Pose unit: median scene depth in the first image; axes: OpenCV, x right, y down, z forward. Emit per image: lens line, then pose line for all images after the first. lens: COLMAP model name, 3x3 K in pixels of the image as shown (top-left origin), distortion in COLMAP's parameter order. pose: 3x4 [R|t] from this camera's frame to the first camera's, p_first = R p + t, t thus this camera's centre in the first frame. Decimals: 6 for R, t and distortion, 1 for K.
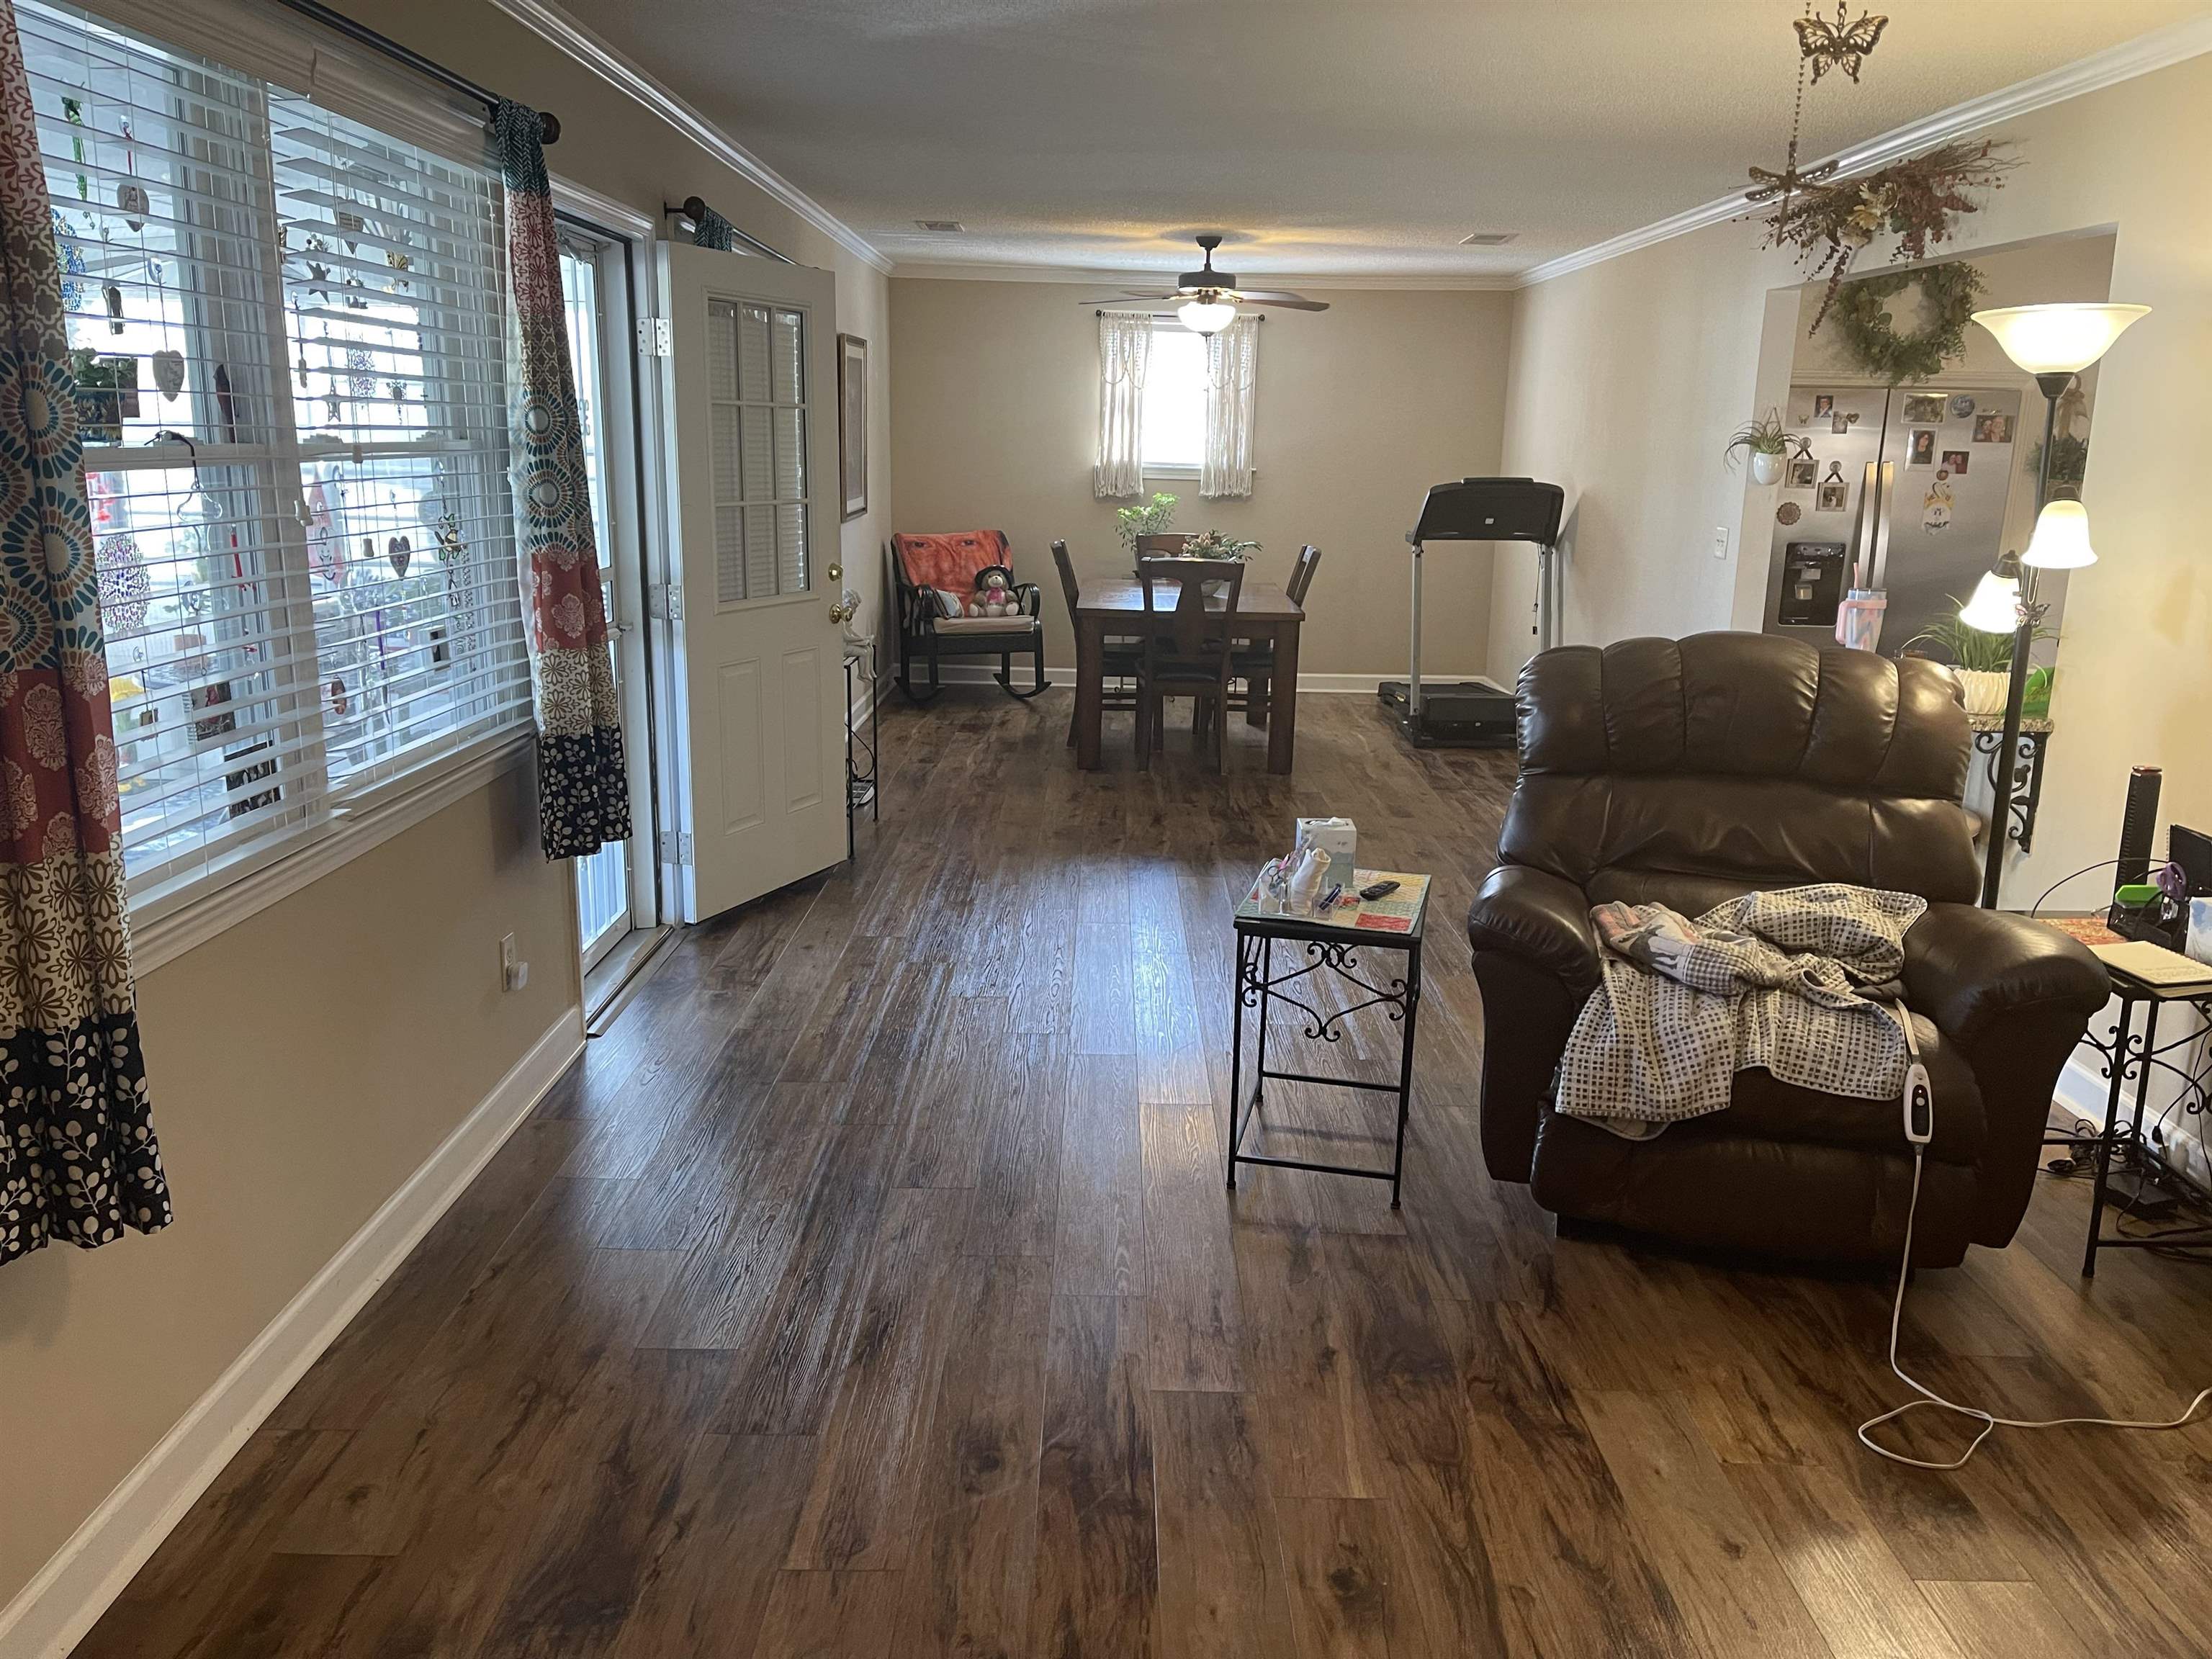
lens RADIAL K [[1684.0, 0, 1112.5], [0, 1684.0, 826.5], [0, 0, 1]] dist [0.073108, -0.097743]
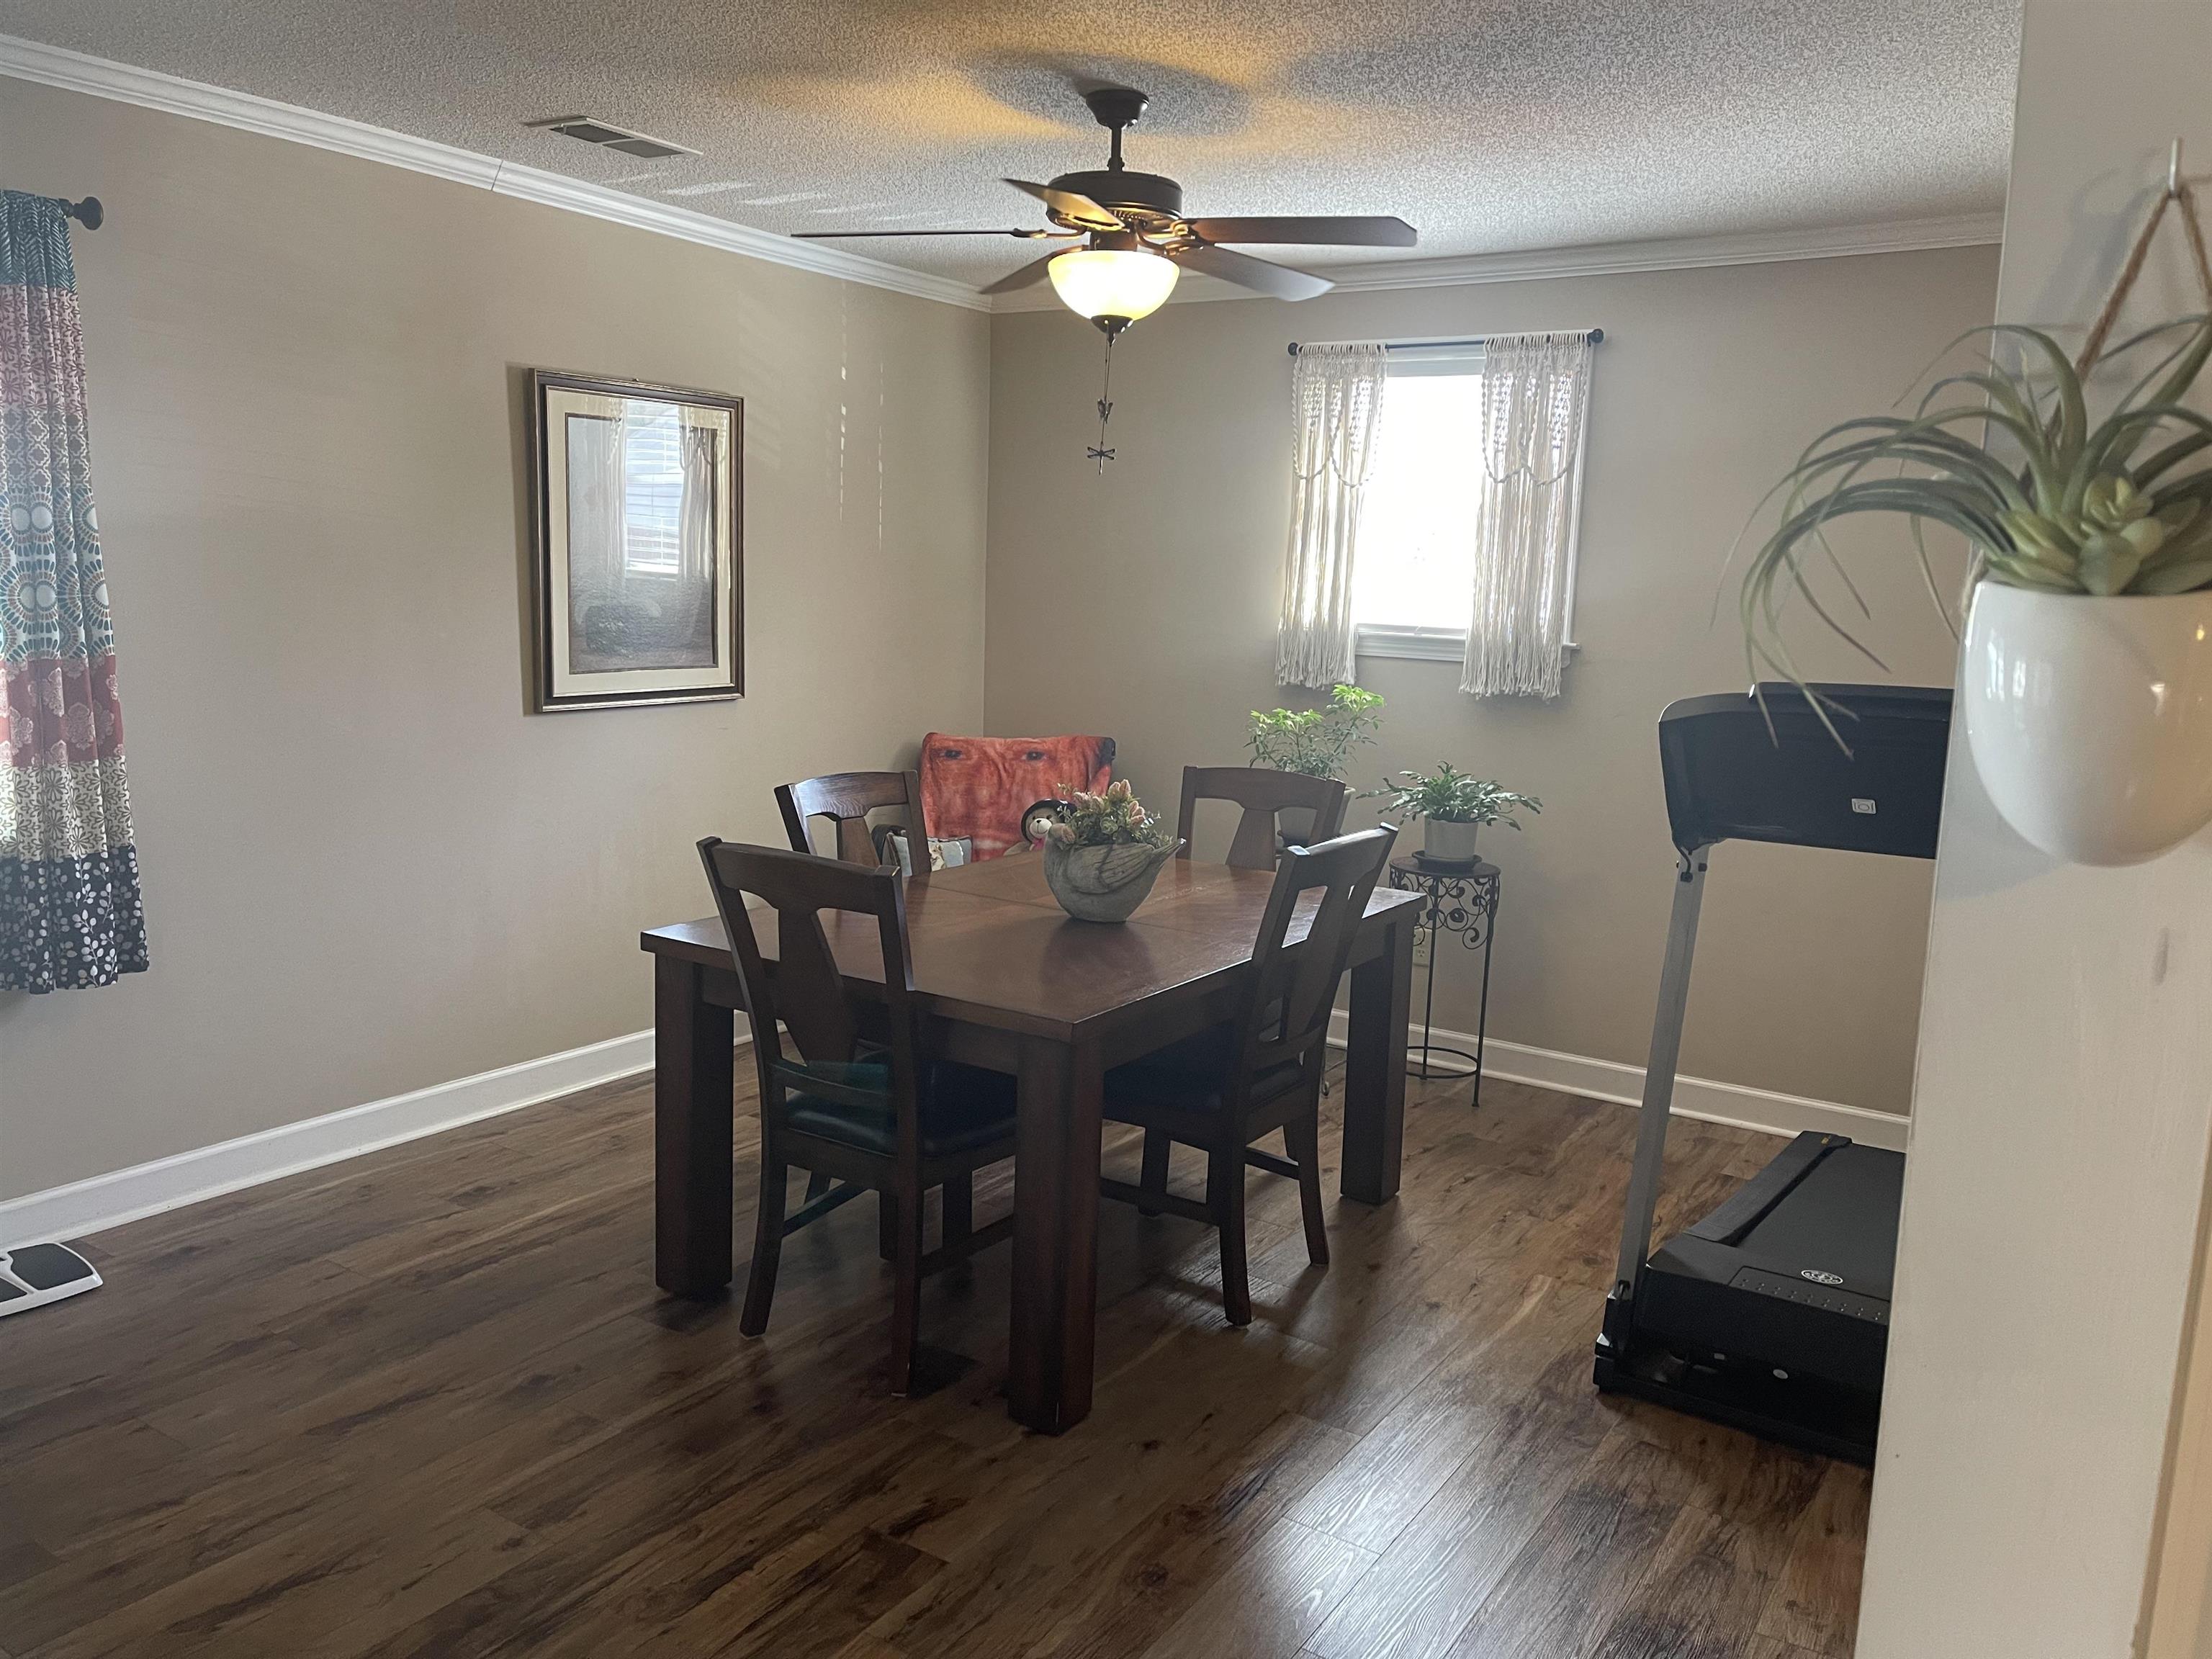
lens RADIAL K [[1684.0, 0, 1101.0], [0, 1684.0, 835.5], [0, 0, 1]] dist [0.073108, -0.097743]
pose [[0.843450, 0.090758, -0.529486, 0.236801], [-0.138477, 0.989049, -0.051059, -0.116009], [0.519053, 0.116388, 0.846781, 0.535254]]
